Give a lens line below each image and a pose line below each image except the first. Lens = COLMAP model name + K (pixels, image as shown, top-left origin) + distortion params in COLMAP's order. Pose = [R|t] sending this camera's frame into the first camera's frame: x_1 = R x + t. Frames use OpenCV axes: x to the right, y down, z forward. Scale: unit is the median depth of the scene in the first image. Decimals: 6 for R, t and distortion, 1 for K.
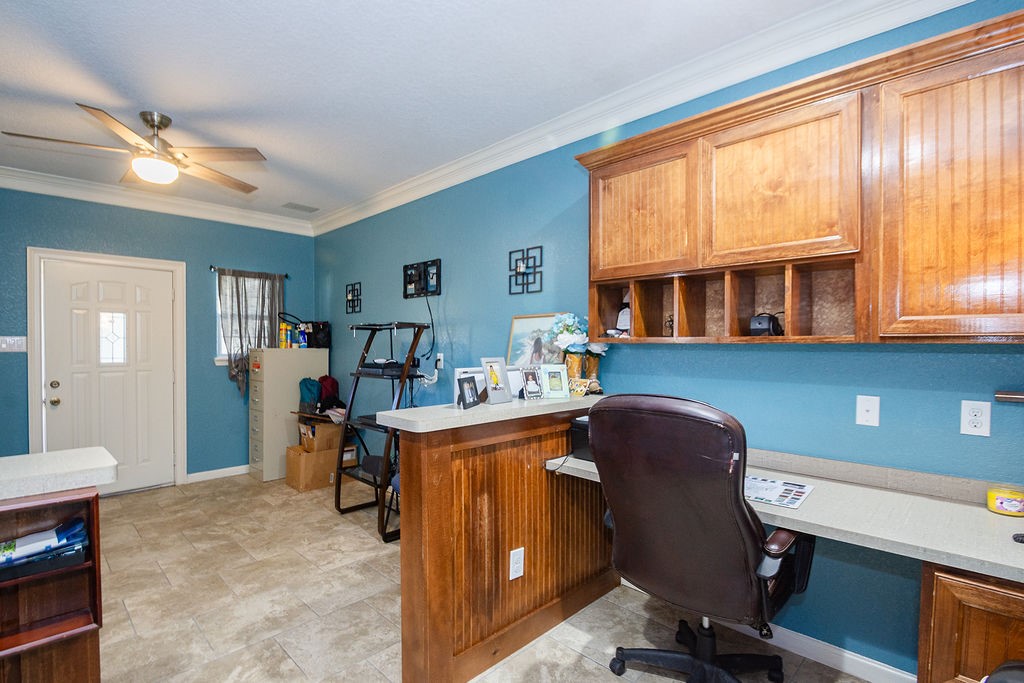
lens RADIAL K [[482.4, 0, 509.3], [0, 482.4, 349.6], [0, 0, 1]] dist [-0.001577, -0.000422]
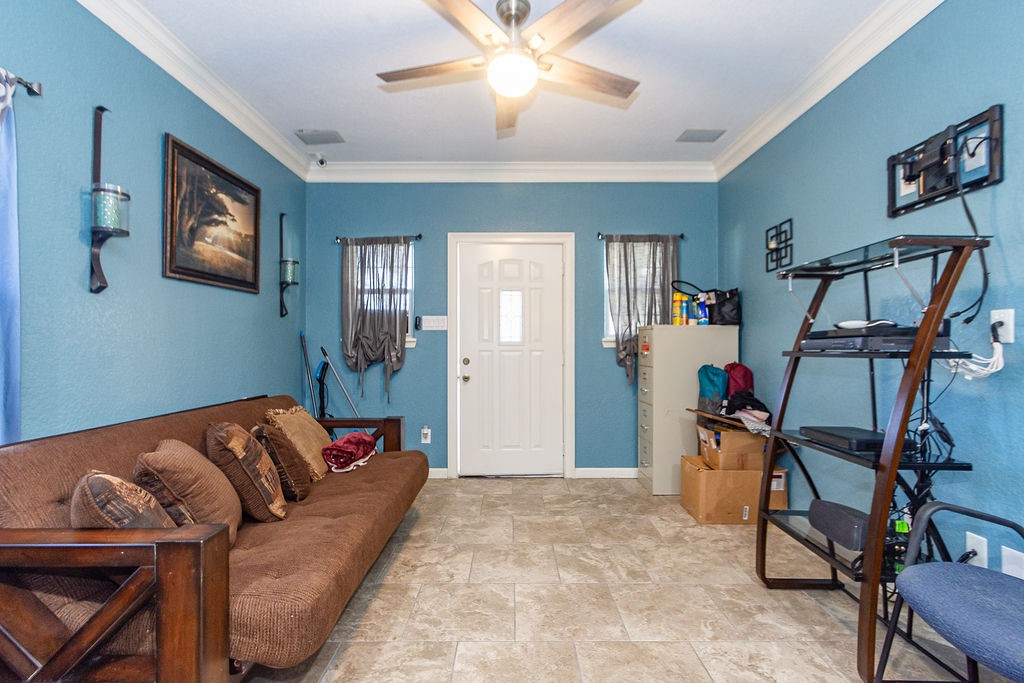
lens RADIAL K [[468.6, 0, 512.0], [0, 468.6, 341.5], [0, 0, 1]] dist [0.008448, 0.000048]
pose [[0.703451, -0.008940, -0.710688, -0.142799], [-0.007147, 0.999781, -0.019650, 0.046656], [0.710708, 0.018902, 0.703233, 0.333791]]
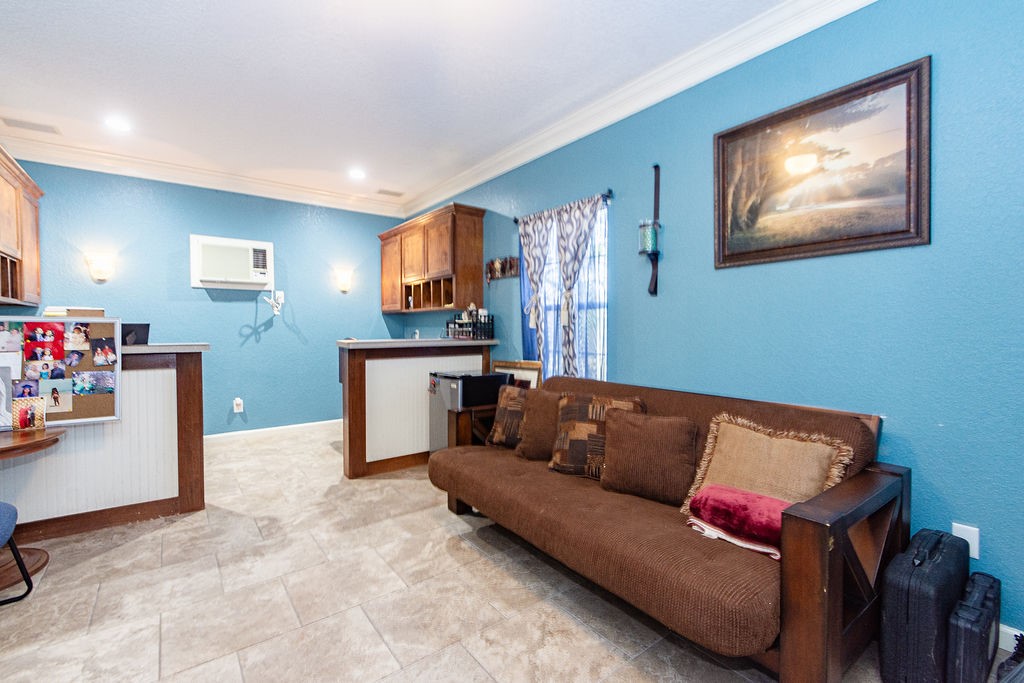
lens RADIAL K [[454.4, 0, 512.4], [0, 454.4, 338.9], [0, 0, 1]] dist [0.020789, -0.008000]
pose [[-0.989803, -0.004126, 0.142383, -0.682318], [0.002010, 0.999076, 0.042923, 0.024640], [-0.142429, 0.042771, -0.988881, 1.090123]]
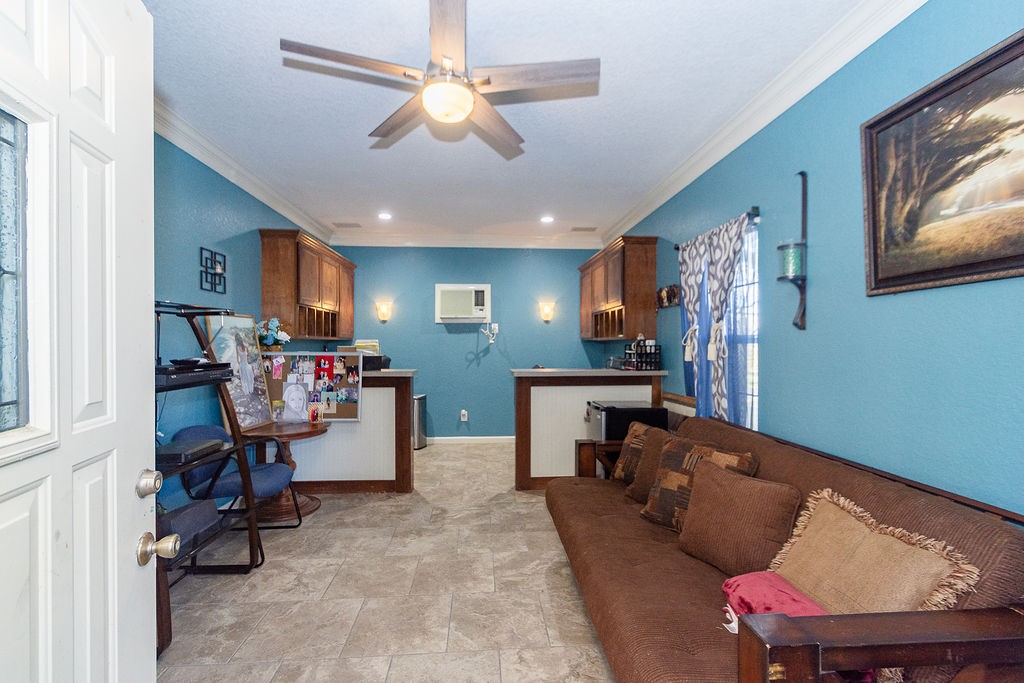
lens RADIAL K [[455.8, 0, 512.0], [0, 455.8, 341.5], [0, 0, 1]] dist [0.005471, -0.000162]
pose [[-0.751334, 0.002984, 0.659915, -0.901148], [0.010875, 0.999910, 0.007860, -0.004121], [-0.659832, 0.013082, -0.751299, 1.037664]]
